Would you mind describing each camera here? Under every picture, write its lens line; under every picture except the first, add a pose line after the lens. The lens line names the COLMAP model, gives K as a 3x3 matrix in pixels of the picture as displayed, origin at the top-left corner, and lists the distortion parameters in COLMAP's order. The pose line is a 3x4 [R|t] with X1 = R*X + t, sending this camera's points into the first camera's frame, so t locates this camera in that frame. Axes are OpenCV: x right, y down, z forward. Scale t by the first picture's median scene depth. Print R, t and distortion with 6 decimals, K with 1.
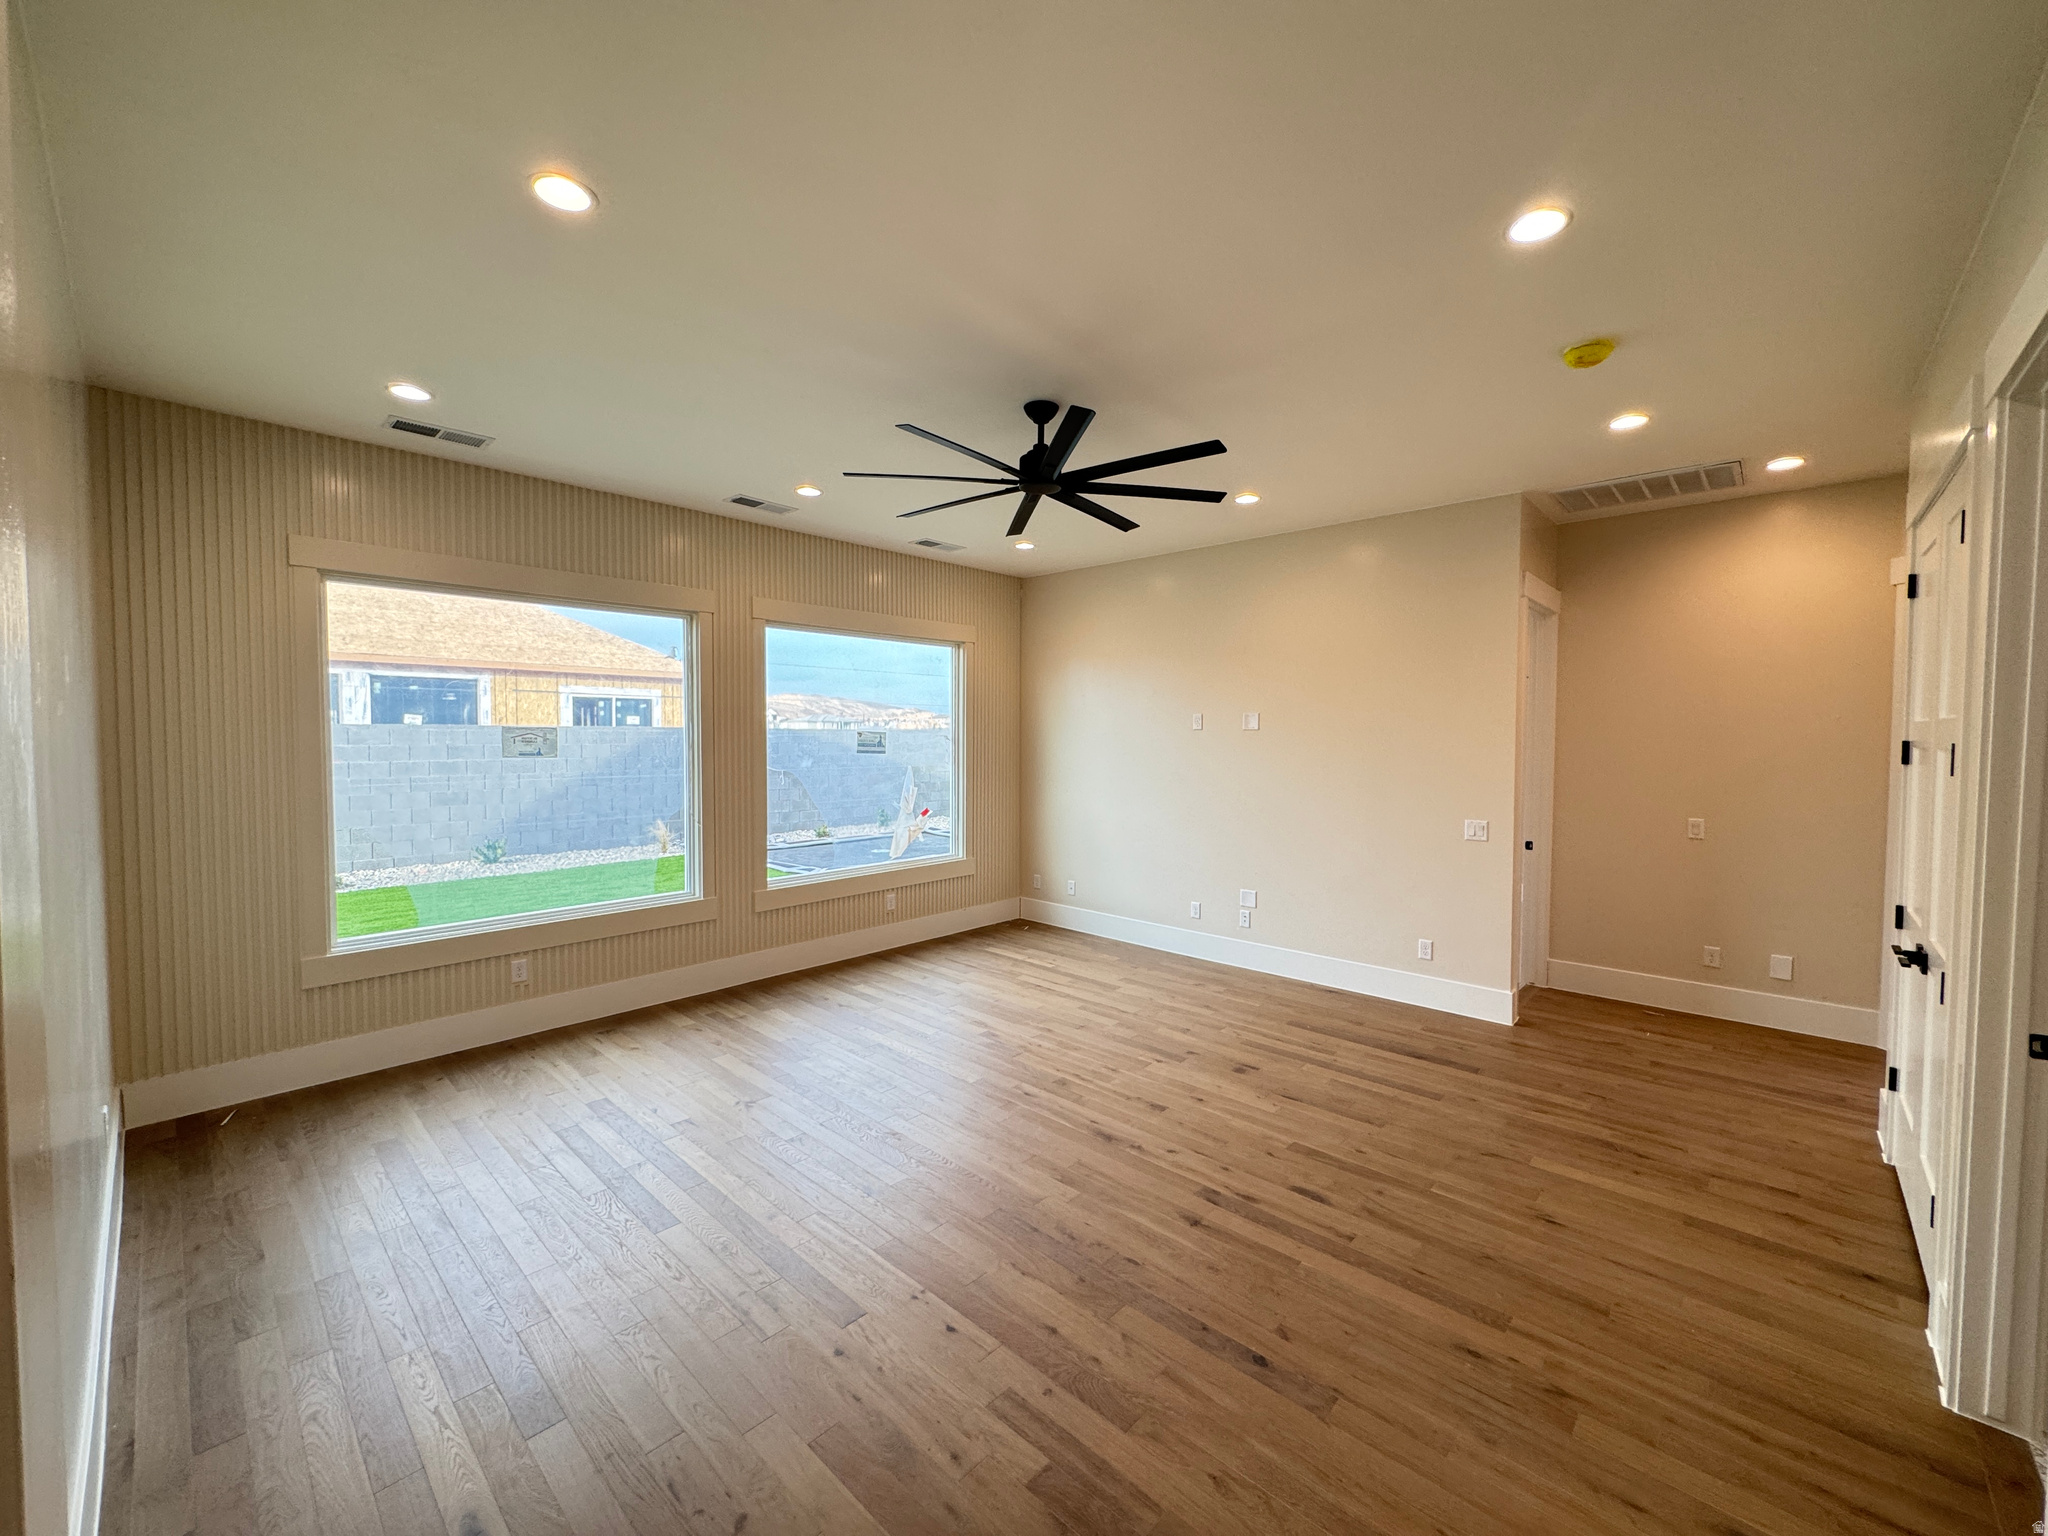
lens RADIAL K [[816.5, 0, 1024.0], [0, 816.5, 764.4], [0, 0, 1]] dist [-0.002324, 0.000006]
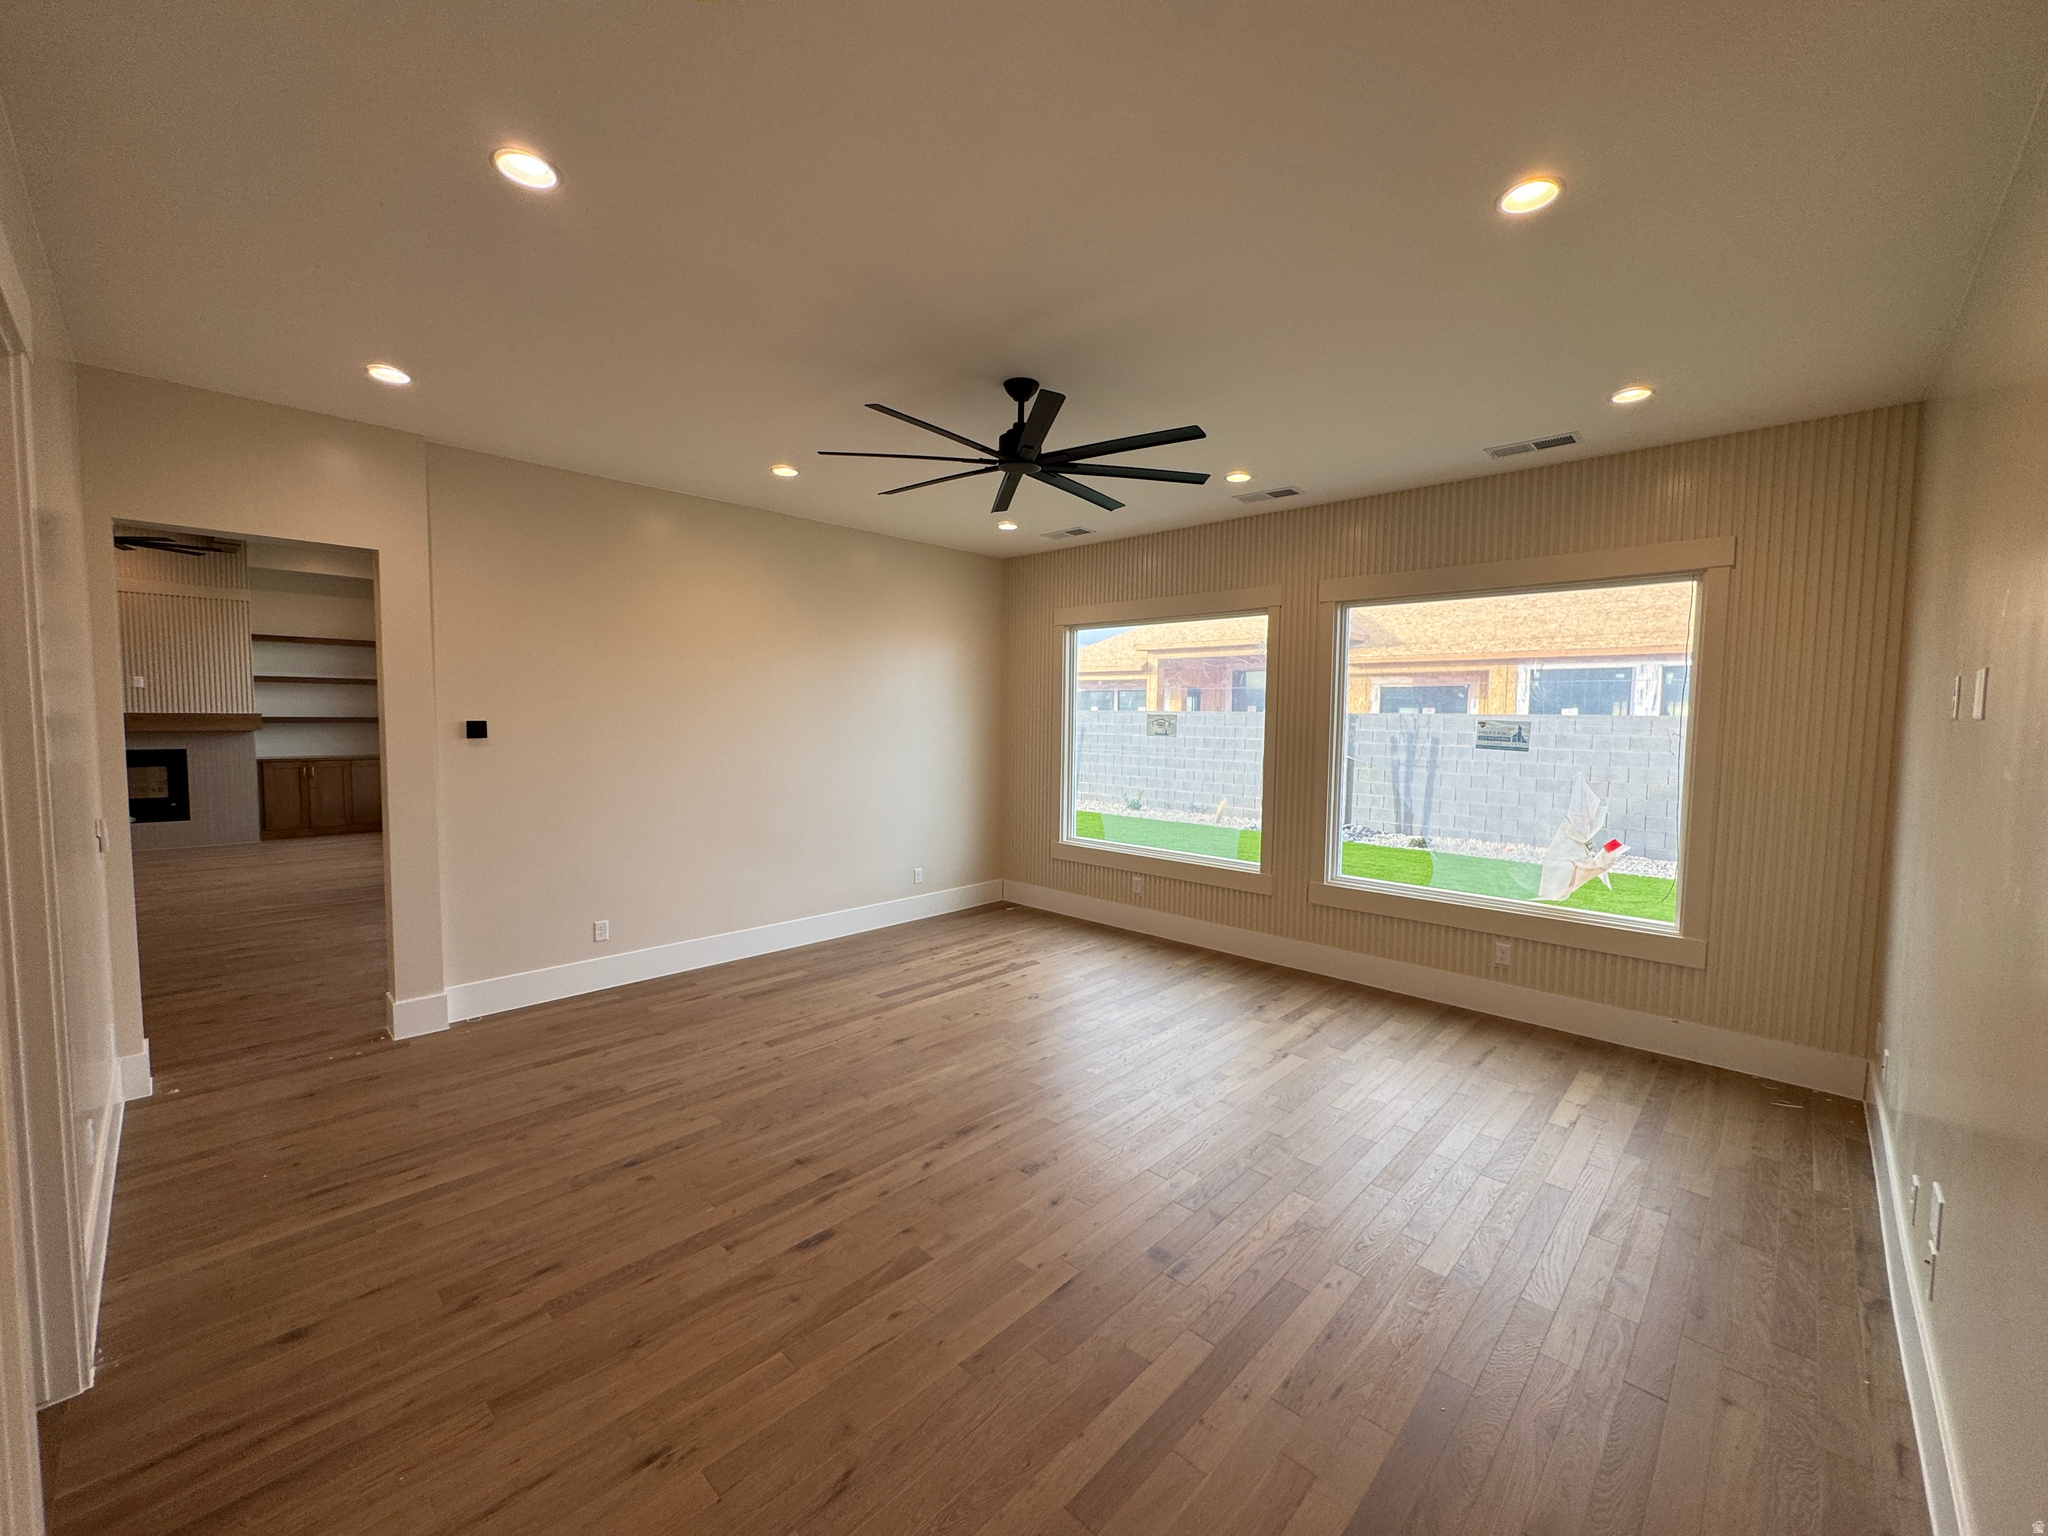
lens RADIAL K [[816.5, 0, 1024.0], [0, 816.5, 764.4], [0, 0, 1]] dist [-0.002324, 0.000006]
pose [[-0.010986, 0.058173, -0.998246, 0.935694], [-0.049913, 0.997030, 0.058652, -0.037033], [0.998693, 0.050470, -0.008050, 0.943677]]
